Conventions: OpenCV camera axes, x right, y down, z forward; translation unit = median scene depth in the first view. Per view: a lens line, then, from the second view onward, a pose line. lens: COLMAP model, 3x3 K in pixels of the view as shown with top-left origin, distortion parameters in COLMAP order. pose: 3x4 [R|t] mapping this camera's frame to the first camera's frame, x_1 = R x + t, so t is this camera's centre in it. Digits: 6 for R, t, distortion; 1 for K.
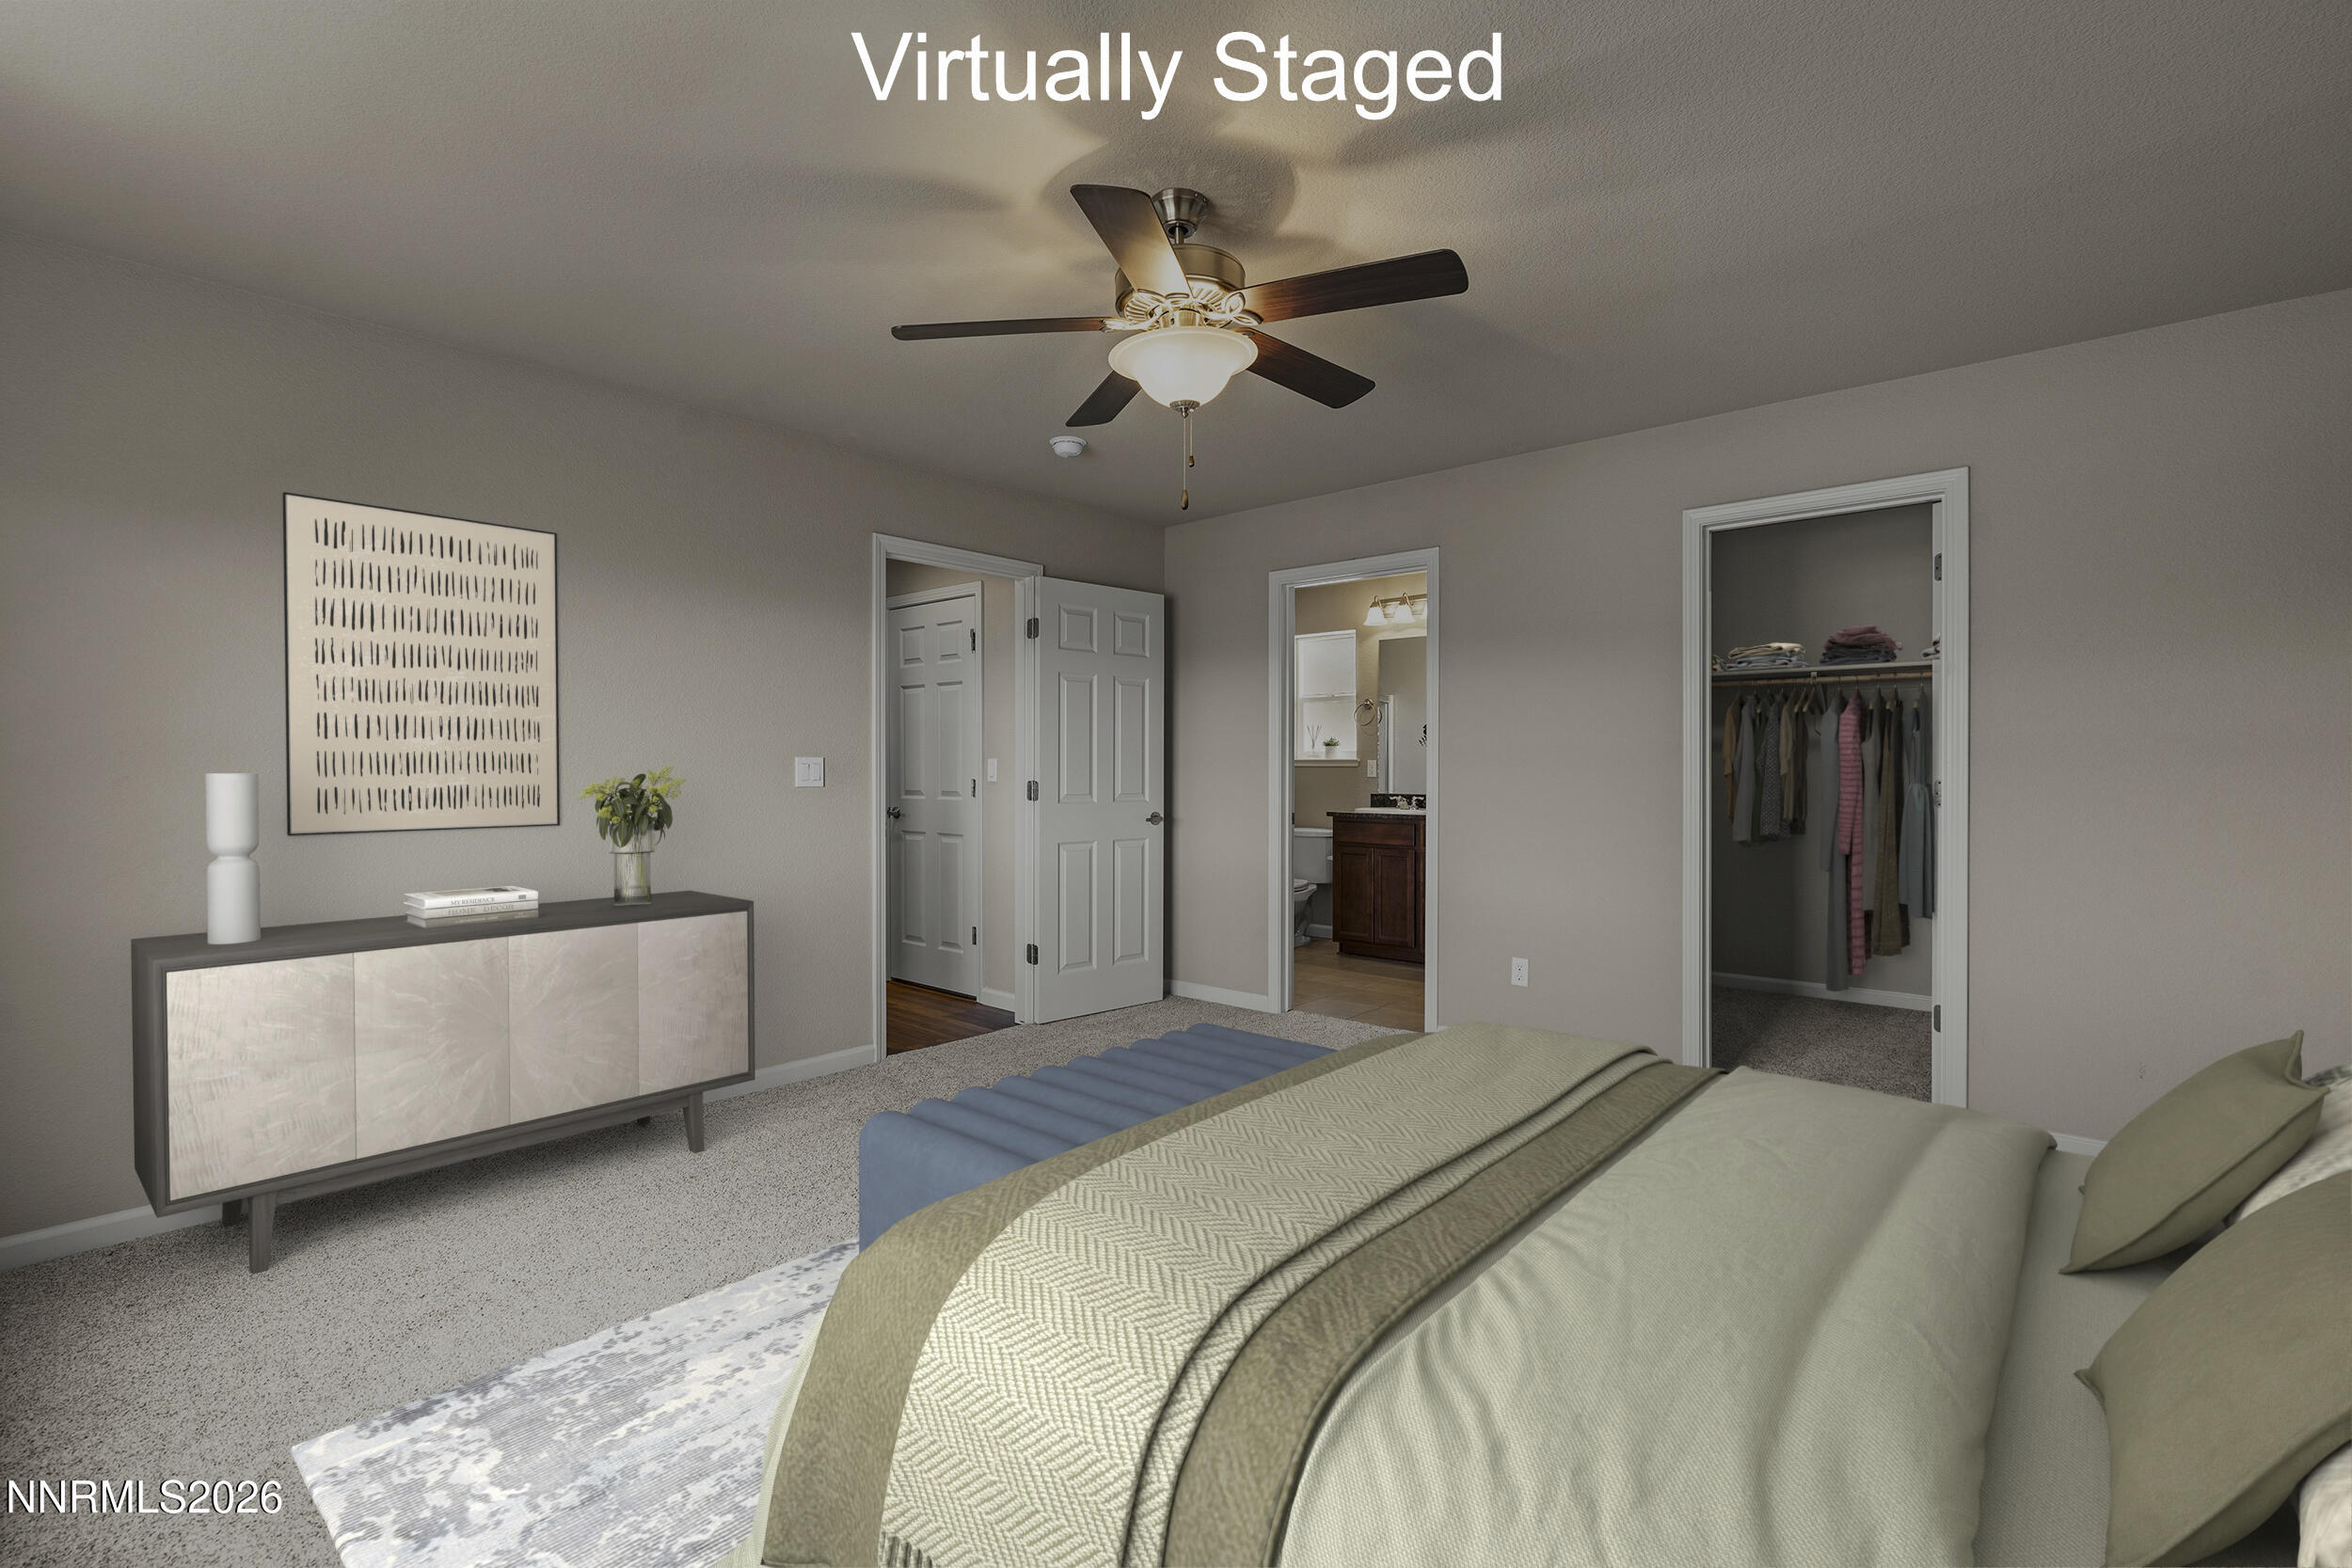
lens RADIAL K [[1076.8, 0, 1176.2], [0, 1076.8, 783.2], [0, 0, 1]] dist [-0.002579, -0.000298]
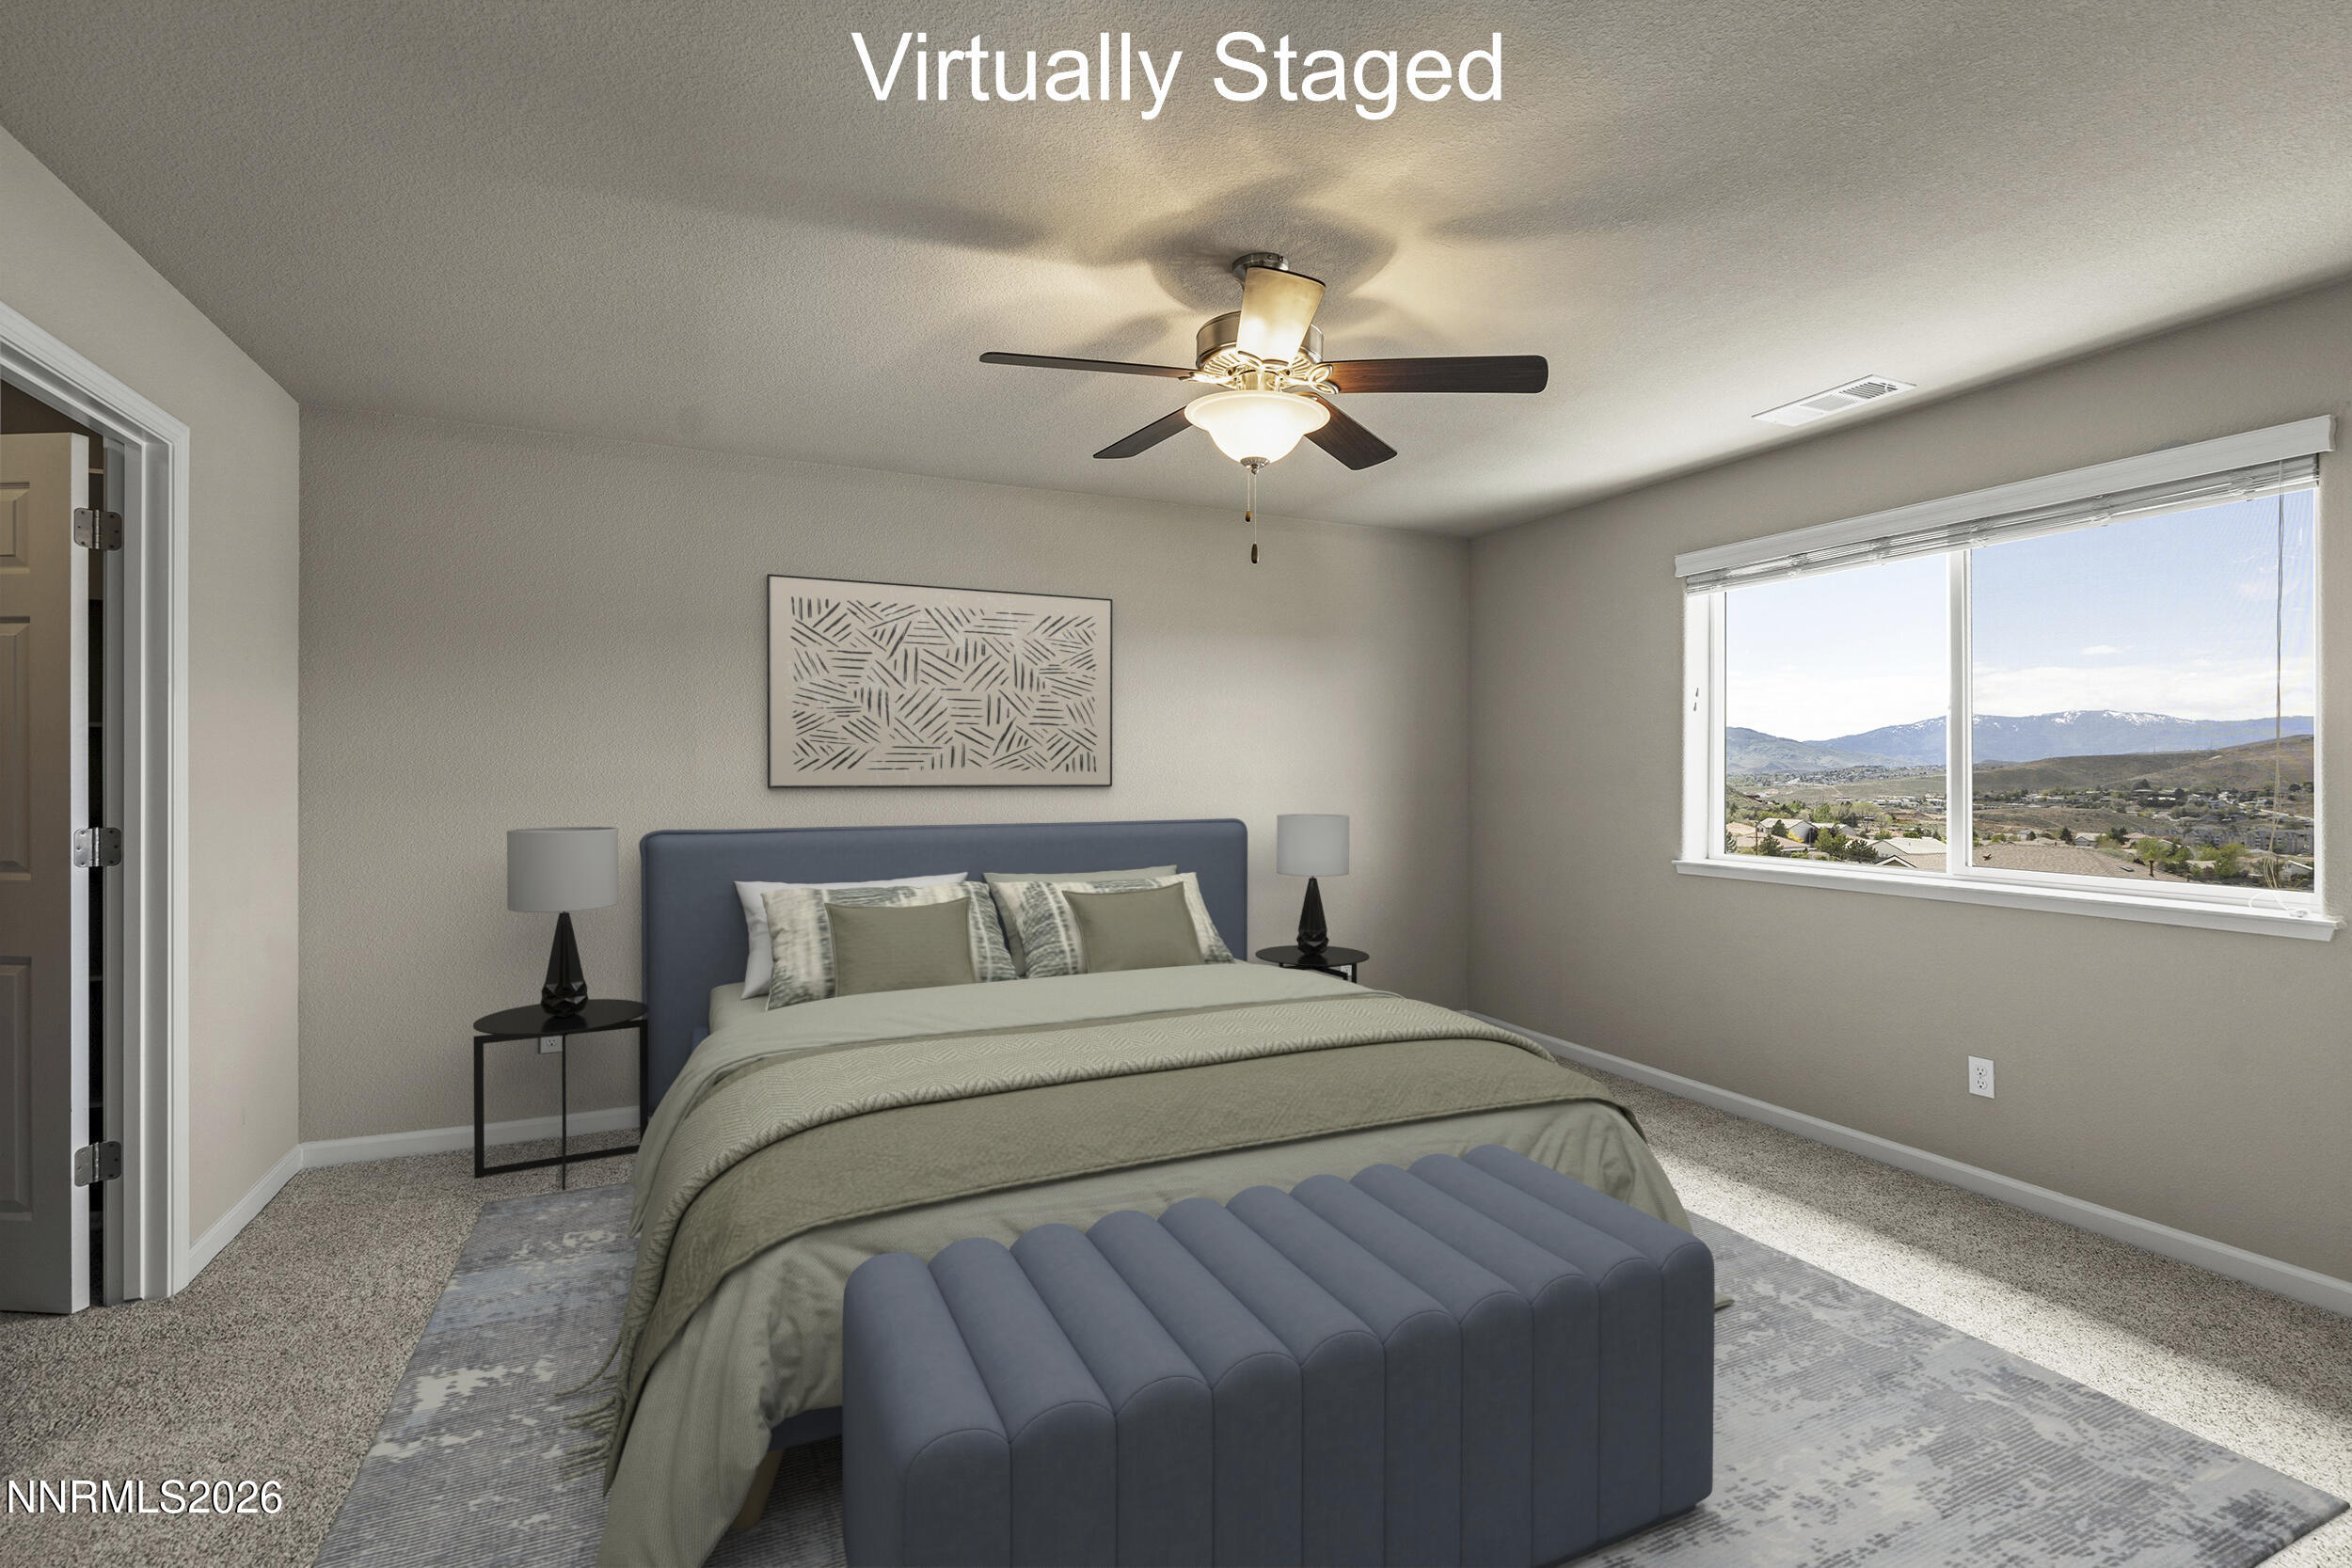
lens RADIAL K [[1076.8, 0, 1182.8], [0, 1076.8, 768.9], [0, 0, 1]] dist [-0.002579, -0.000298]
pose [[-0.886858, -0.001762, 0.462039, -0.364971], [0.000976, 0.999983, 0.005687, 0.013252], [-0.462041, 0.005495, -0.886842, 2.099709]]
